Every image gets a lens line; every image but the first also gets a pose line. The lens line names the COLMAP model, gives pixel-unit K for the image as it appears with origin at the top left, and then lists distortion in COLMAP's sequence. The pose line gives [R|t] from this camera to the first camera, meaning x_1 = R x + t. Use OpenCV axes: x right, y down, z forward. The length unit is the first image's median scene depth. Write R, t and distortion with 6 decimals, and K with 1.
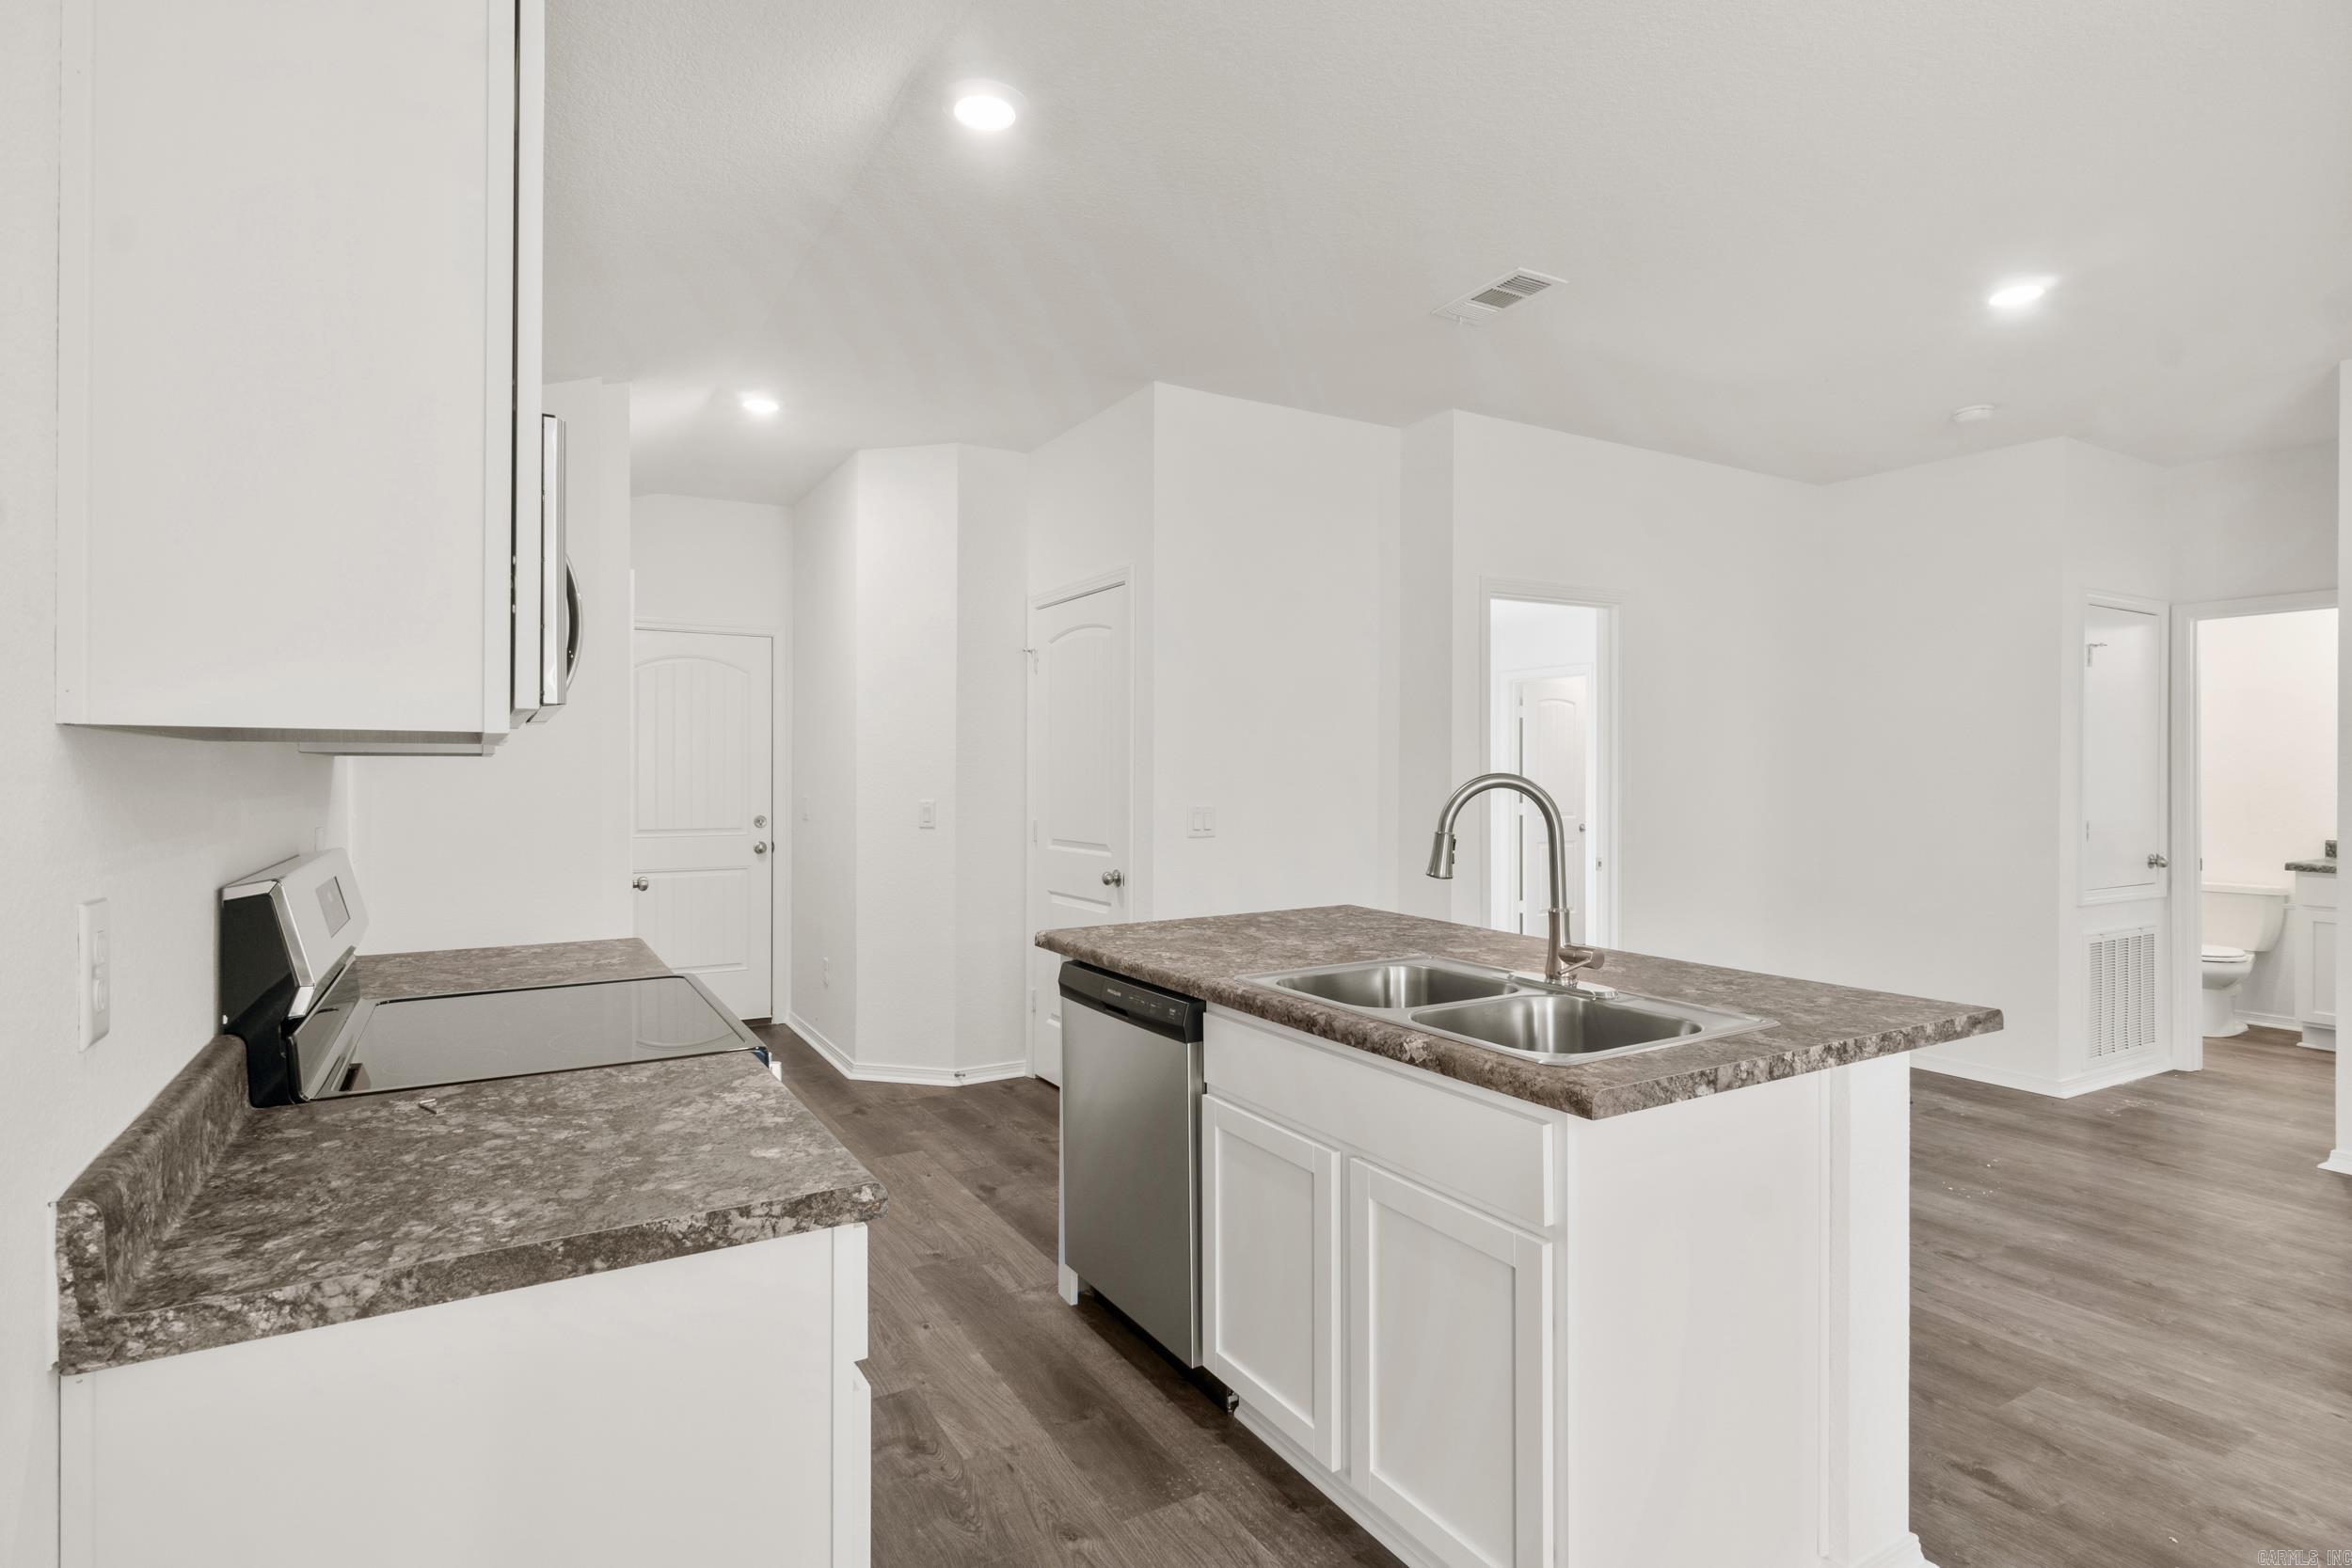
lens RADIAL K [[1171.1, 0, 1168.0], [0, 1171.1, 775.6], [0, 0, 1]] dist [0.003154, -0.000776]
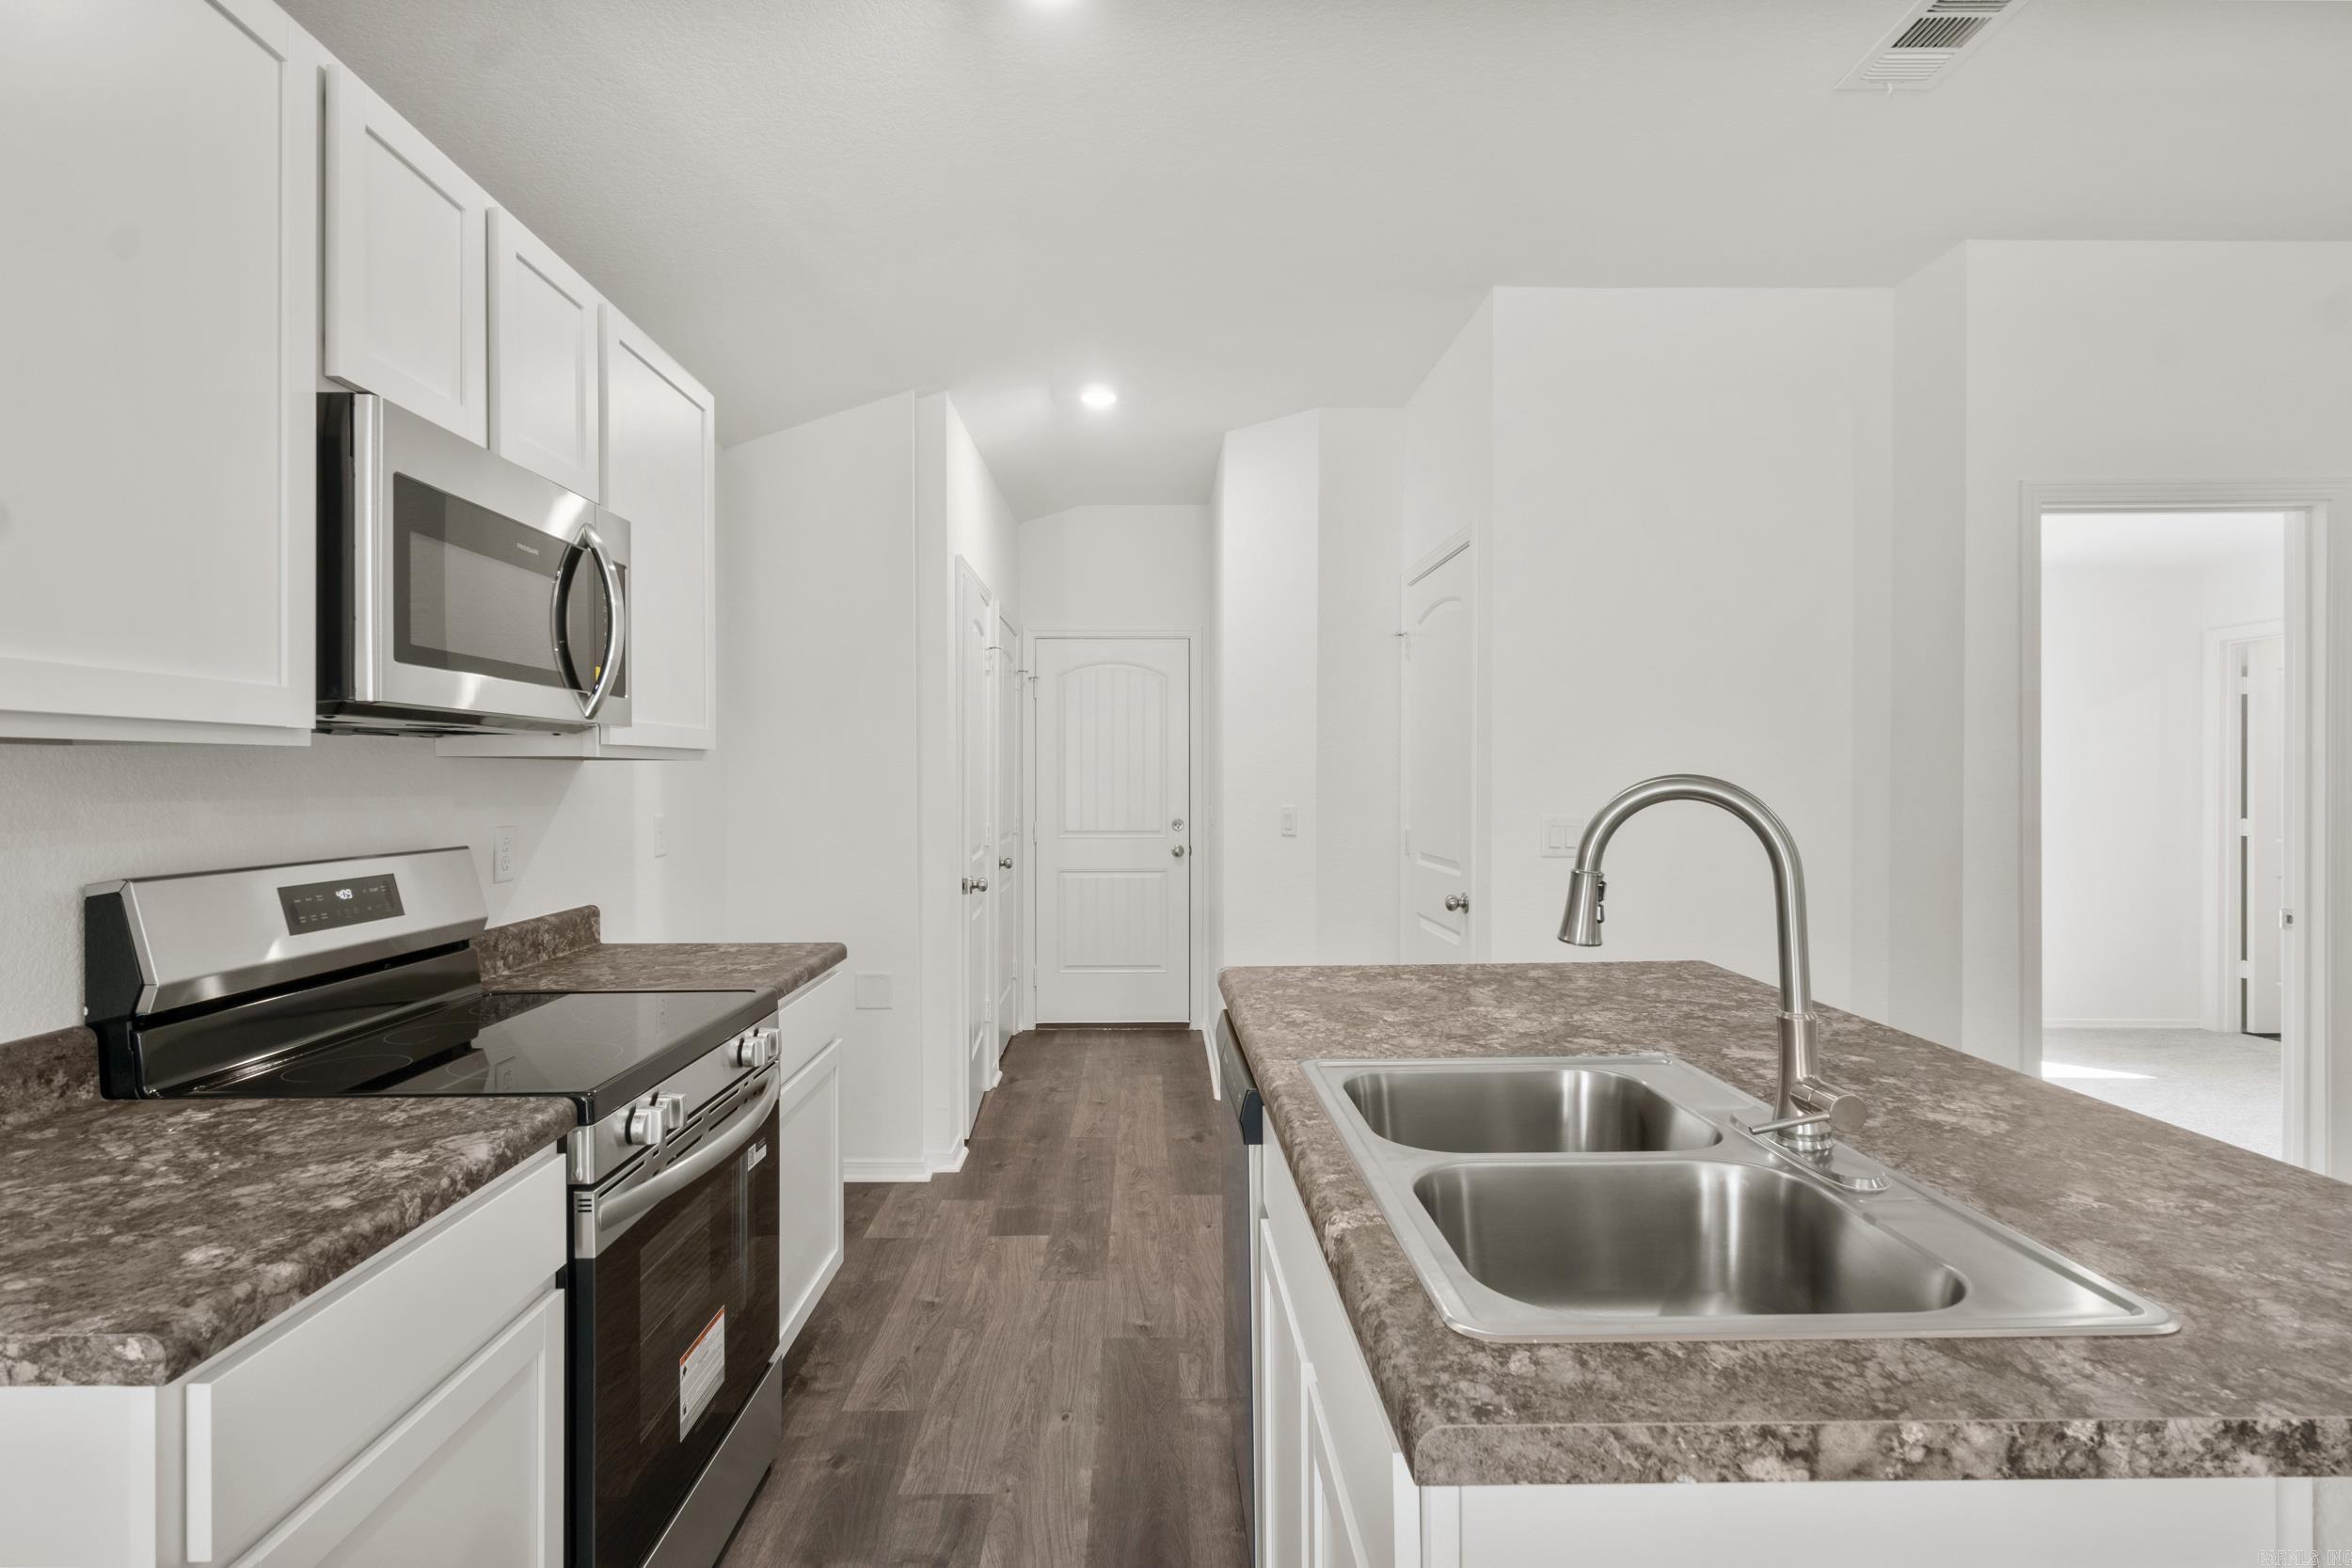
lens RADIAL K [[1171.1, 0, 1151.5], [0, 1171.1, 777.5], [0, 0, 1]] dist [0.003154, -0.000776]
pose [[0.869617, 0.000333, -0.493726, 0.434823], [-0.000399, 1.000000, -0.000029, -0.001308], [0.493726, 0.000222, 0.869617, 0.443732]]
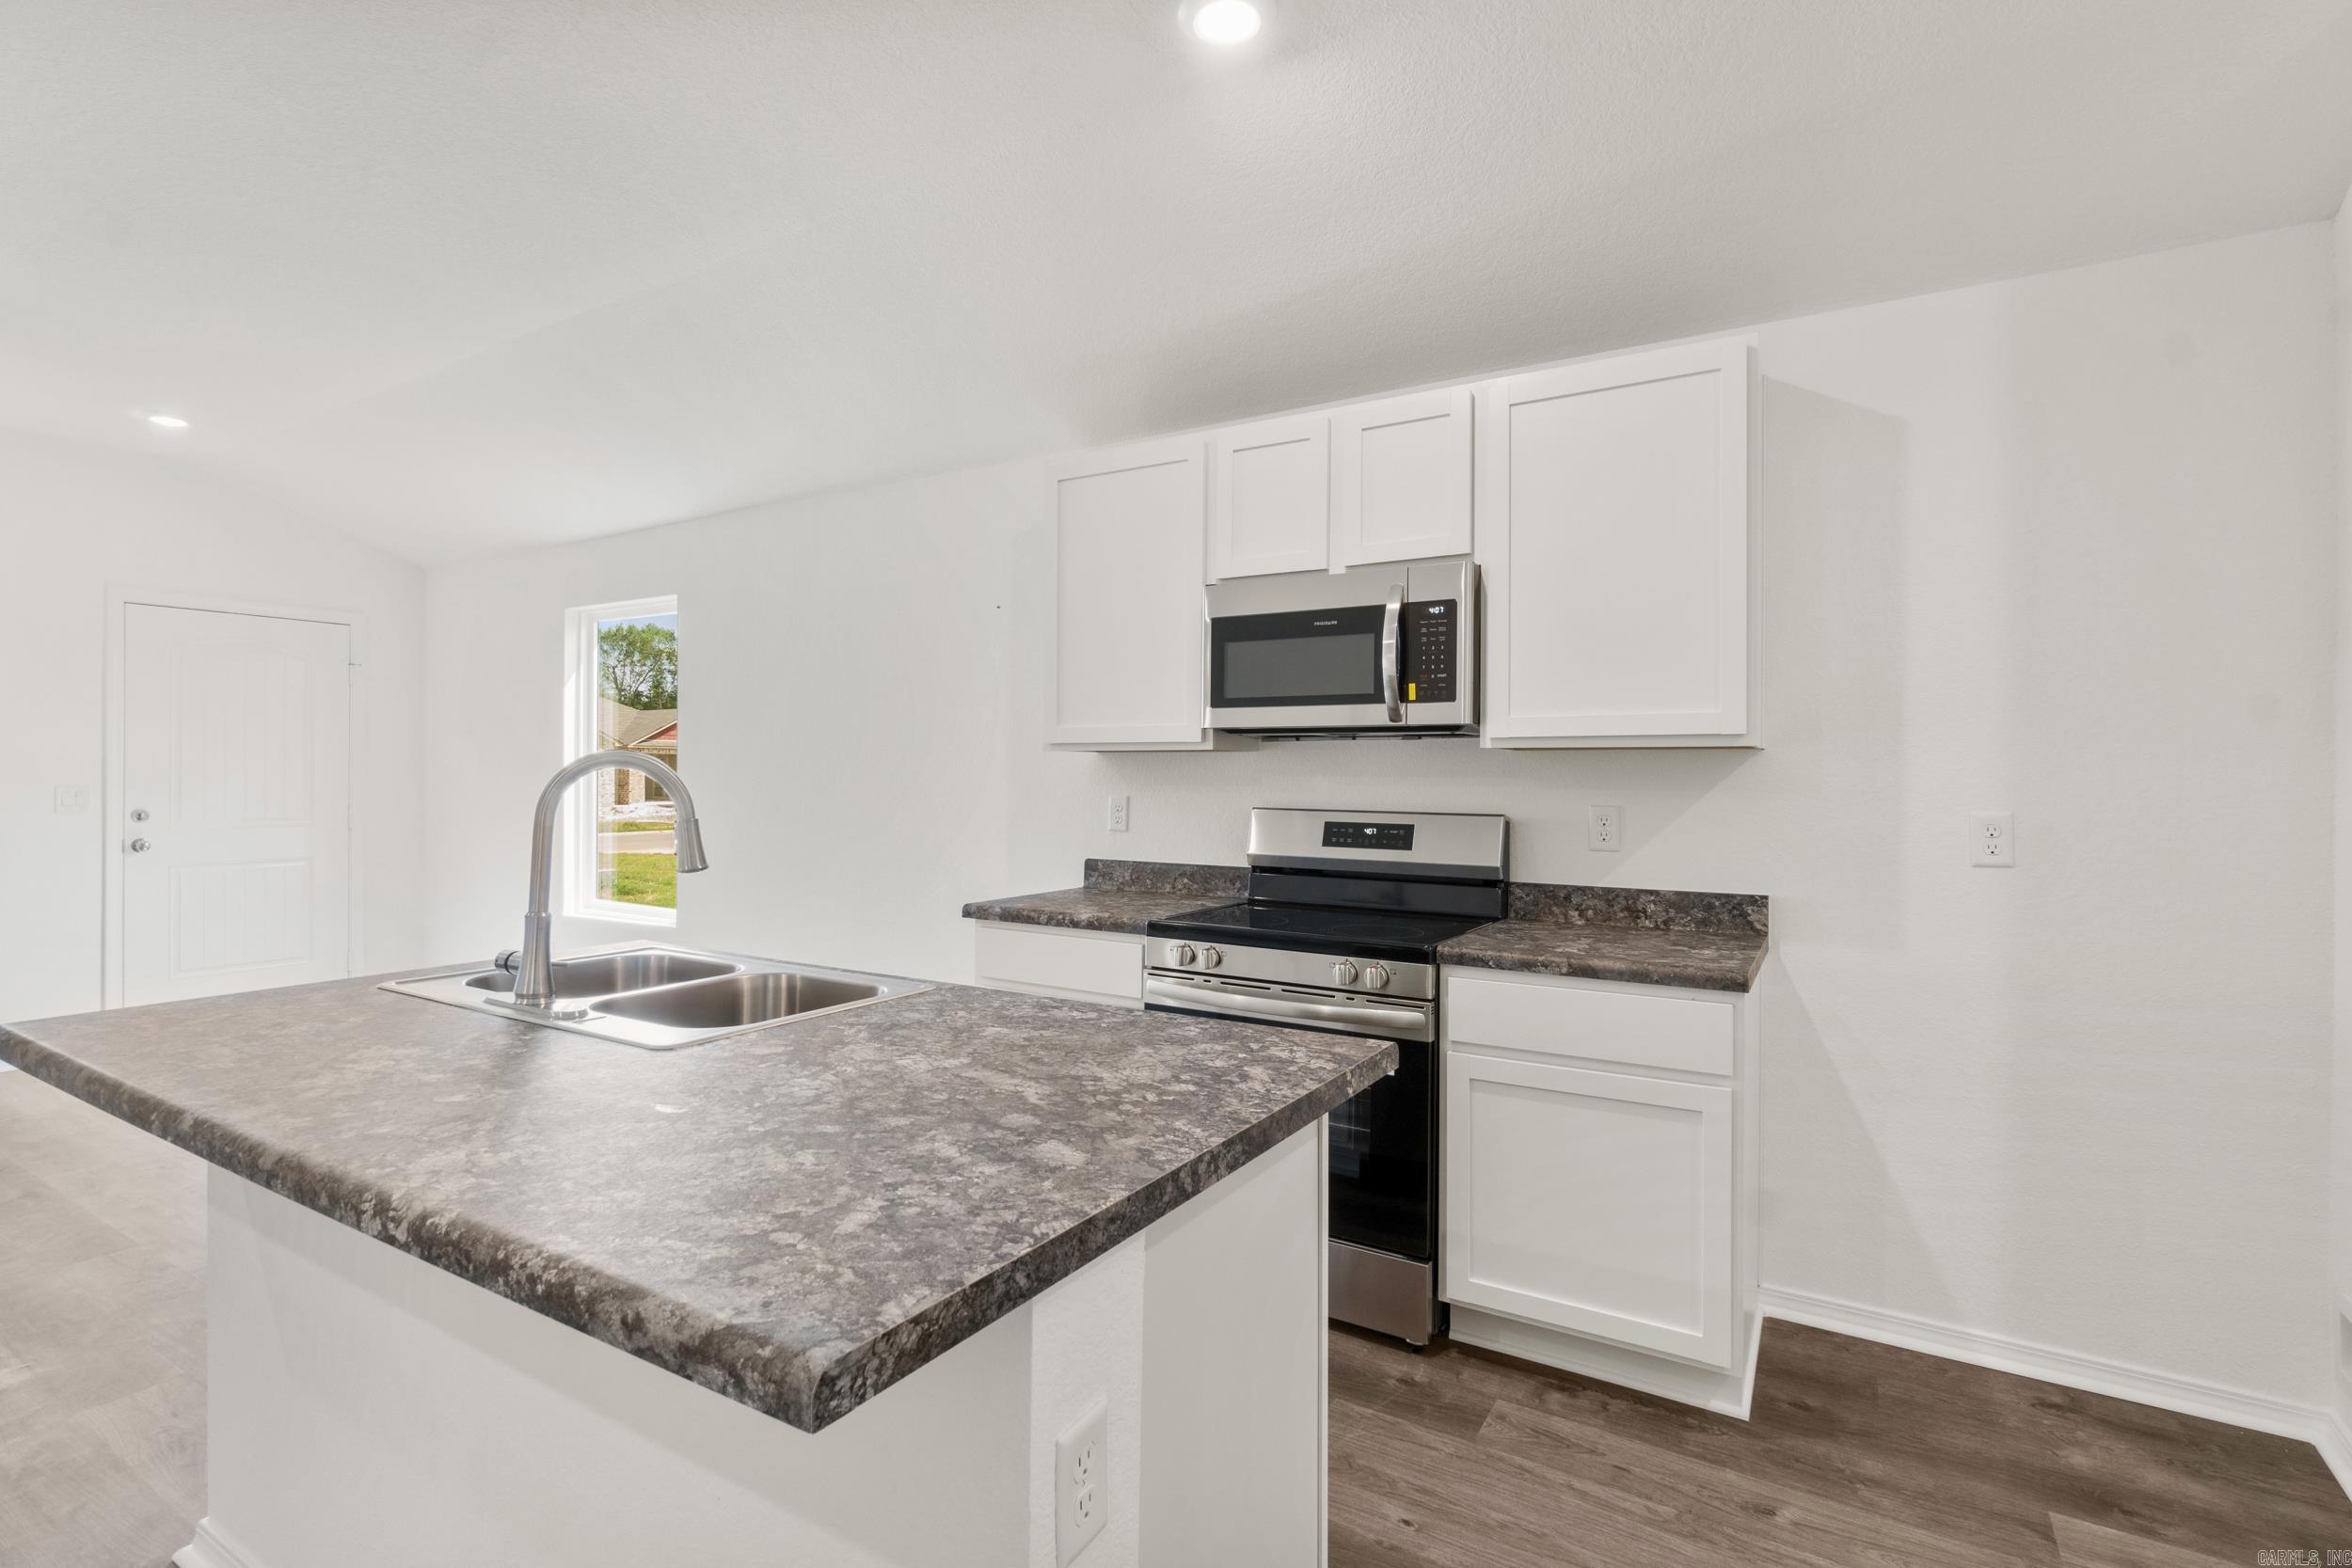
lens RADIAL K [[1098.6, 0, 1174.6], [0, 1098.6, 771.9], [0, 0, 1]] dist [-0.007082, -0.000242]
pose [[-0.877667, -0.007947, -0.479206, 0.389520], [-0.008444, 0.999964, -0.001117, 0.014922], [0.479197, 0.003066, -0.877702, 2.392262]]
